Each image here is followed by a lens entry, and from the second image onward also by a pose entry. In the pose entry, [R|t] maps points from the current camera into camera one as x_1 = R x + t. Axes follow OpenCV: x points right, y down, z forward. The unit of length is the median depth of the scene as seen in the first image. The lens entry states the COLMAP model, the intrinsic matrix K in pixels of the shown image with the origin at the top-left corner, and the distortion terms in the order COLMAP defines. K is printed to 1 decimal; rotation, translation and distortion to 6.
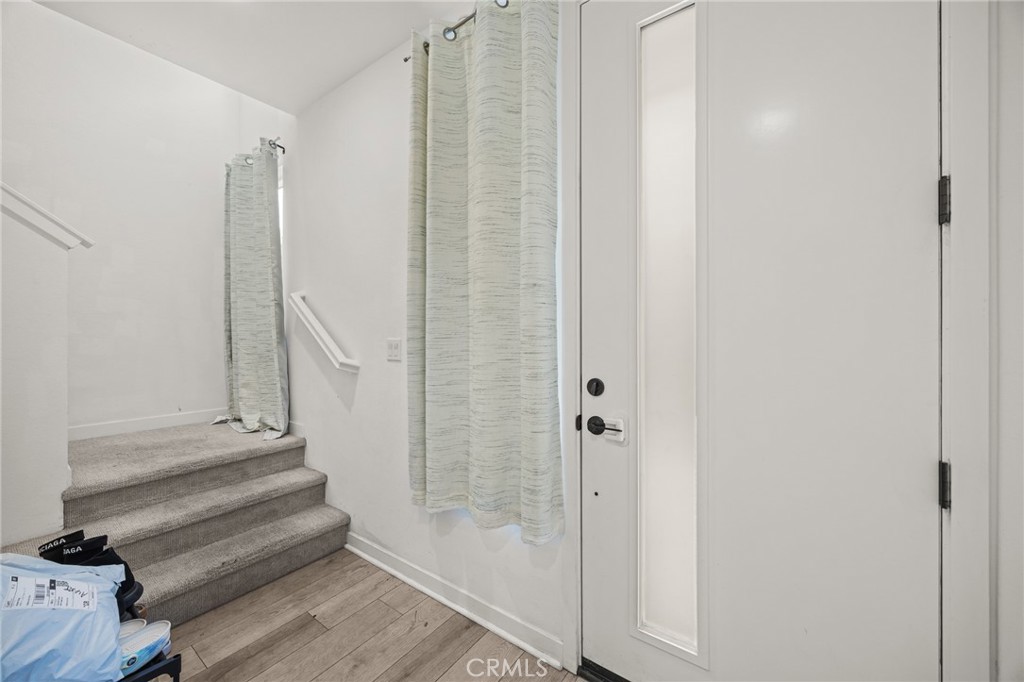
lens RADIAL K [[394.3, 0, 516.7], [0, 394.3, 341.0], [0, 0, 1]] dist [-0.000786, 0.001015]
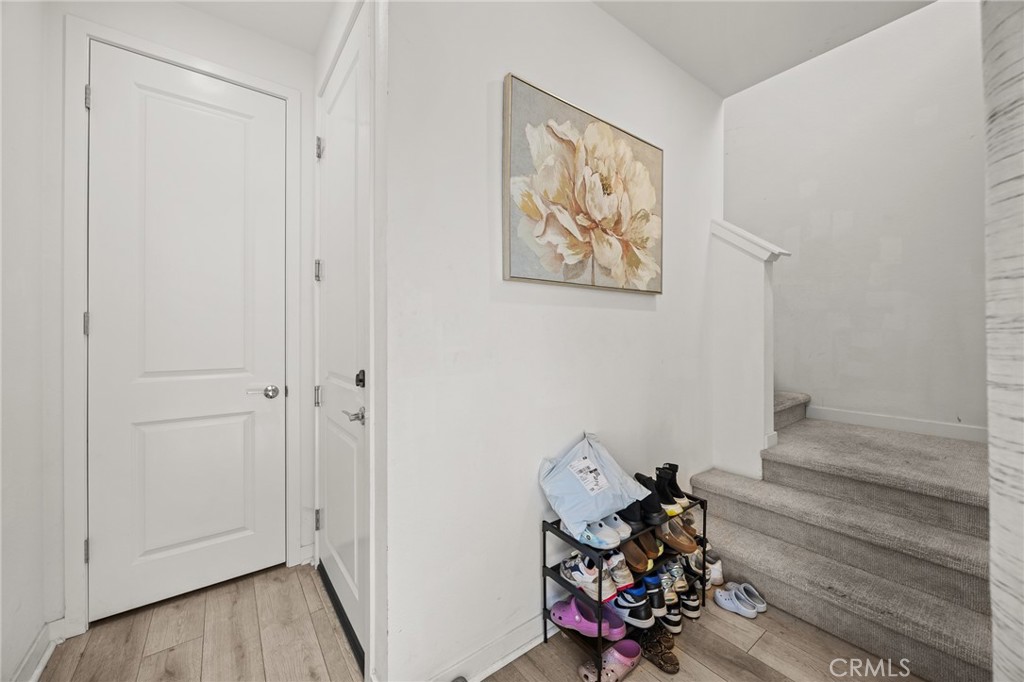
lens RADIAL K [[394.3, 0, 519.9], [0, 394.3, 334.5], [0, 0, 1]] dist [-0.000786, 0.001015]
pose [[-0.304027, 0.001997, -0.952661, 0.270205], [-0.004020, 0.999986, 0.003379, -0.000894], [0.952655, 0.004857, -0.304015, 0.538734]]
